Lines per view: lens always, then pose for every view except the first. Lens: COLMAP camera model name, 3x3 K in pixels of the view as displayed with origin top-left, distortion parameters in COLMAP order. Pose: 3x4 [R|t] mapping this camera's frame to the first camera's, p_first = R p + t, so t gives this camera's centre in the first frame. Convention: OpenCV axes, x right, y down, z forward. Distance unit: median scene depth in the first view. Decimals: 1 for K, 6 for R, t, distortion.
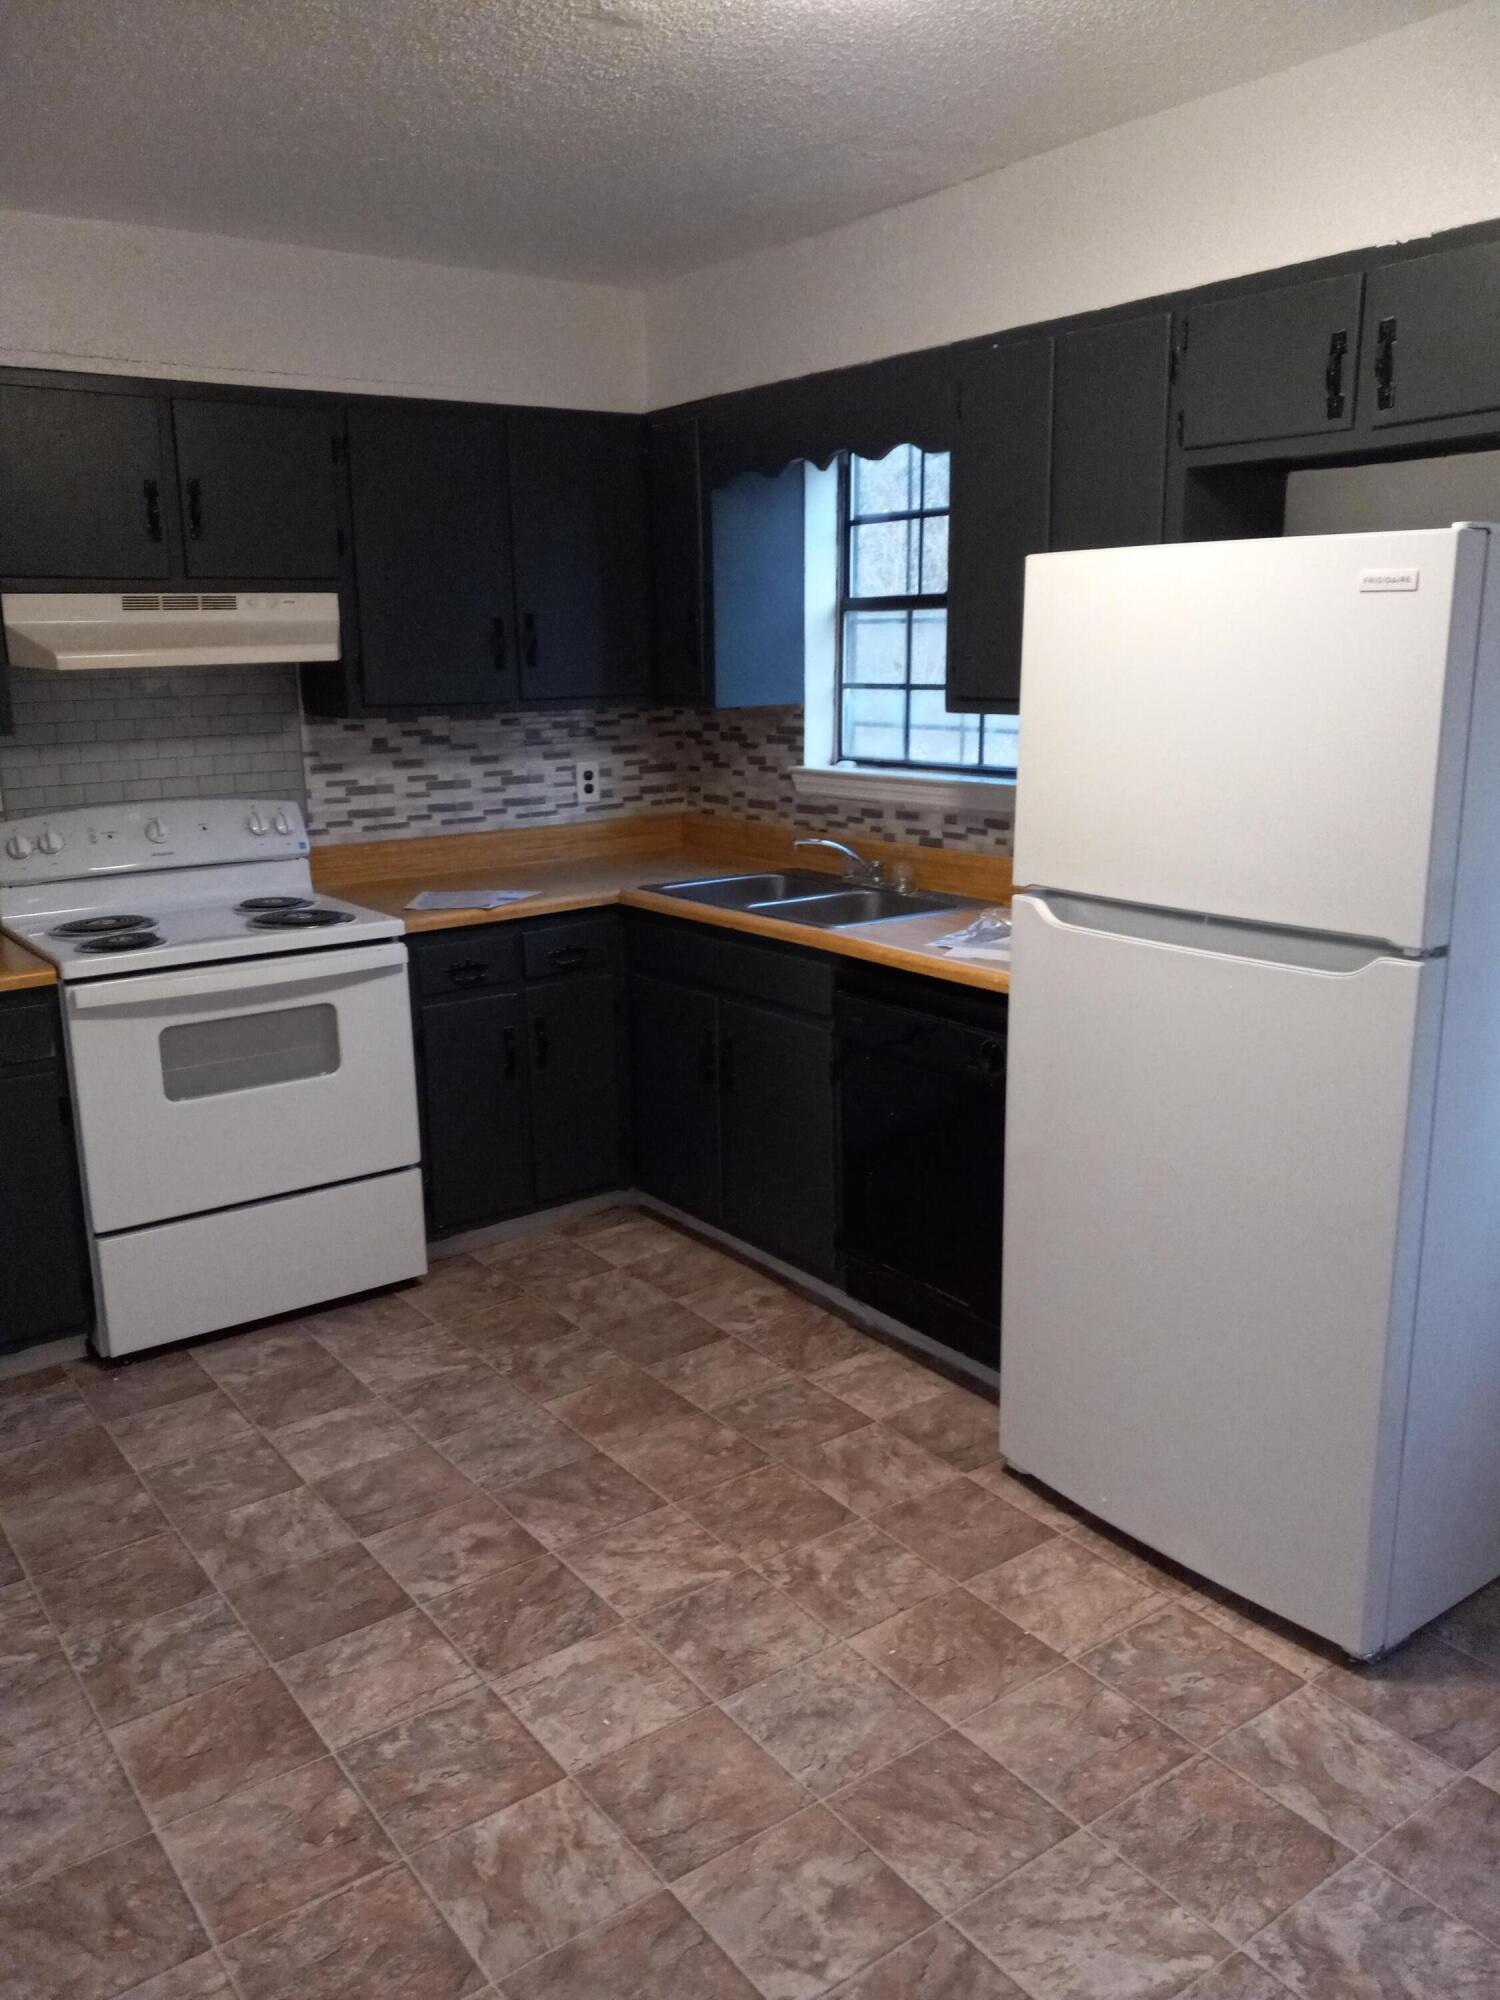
lens RADIAL K [[1636.1, 0, 757.0], [0, 1636.1, 1001.8], [0, 0, 1]] dist [0.076373, -0.055035]
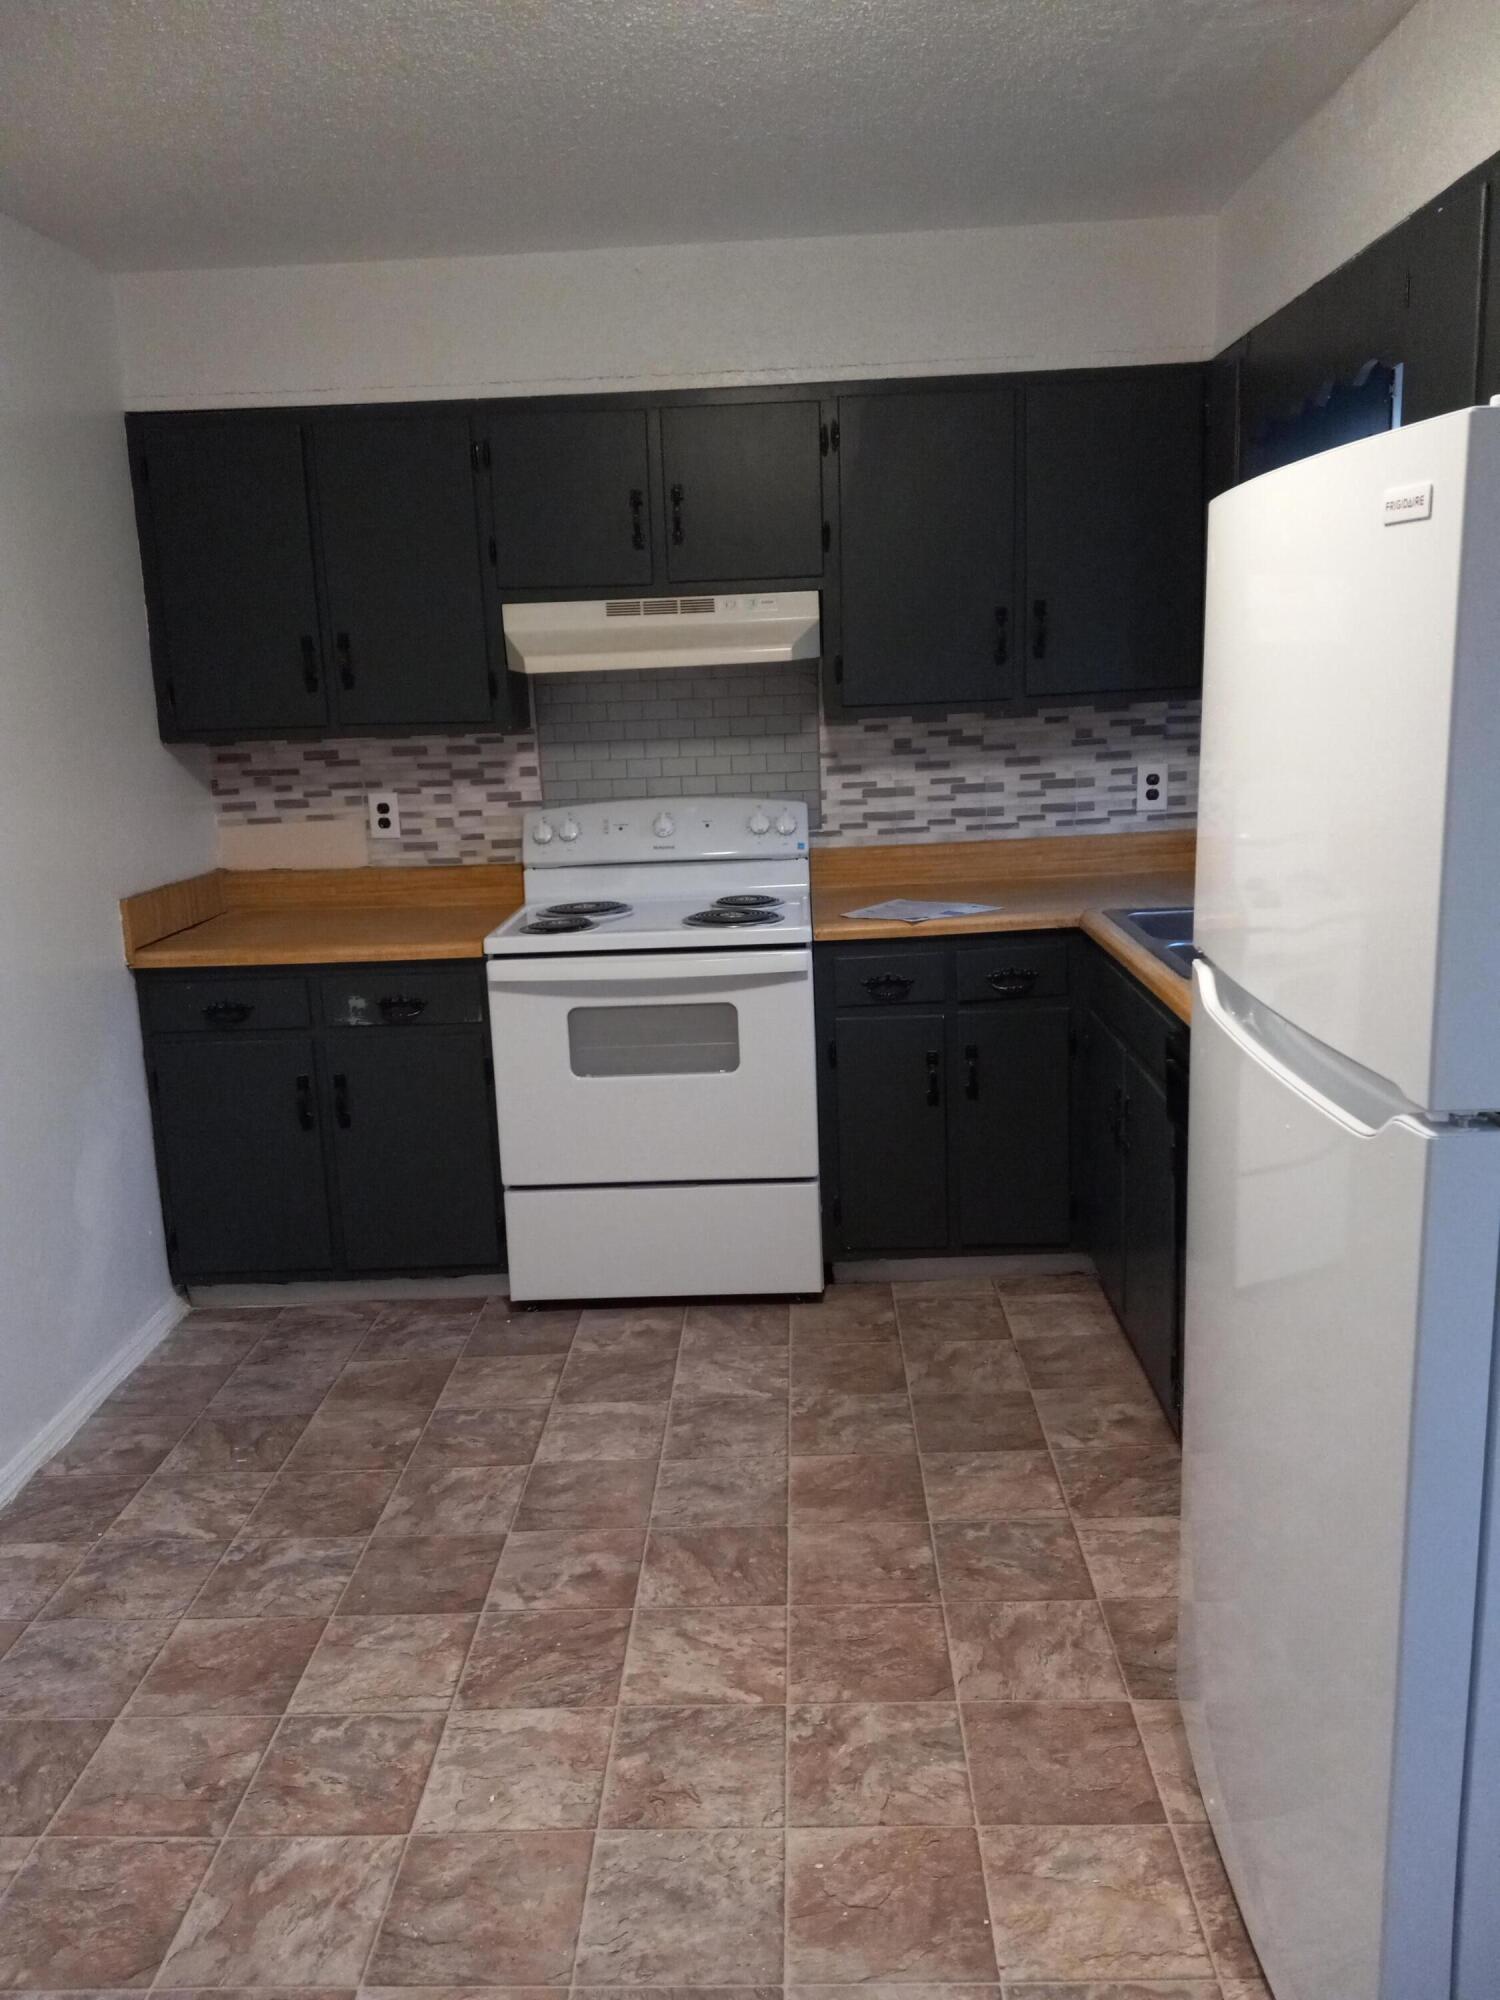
lens RADIAL K [[1636.1, 0, 748.2], [0, 1636.1, 1021.2], [0, 0, 1]] dist [0.076373, -0.055035]
pose [[0.775383, 0.124786, -0.619039, 0.394624], [-0.107401, 0.992059, 0.065453, -0.060185], [0.622291, 0.015735, 0.782628, 0.241382]]
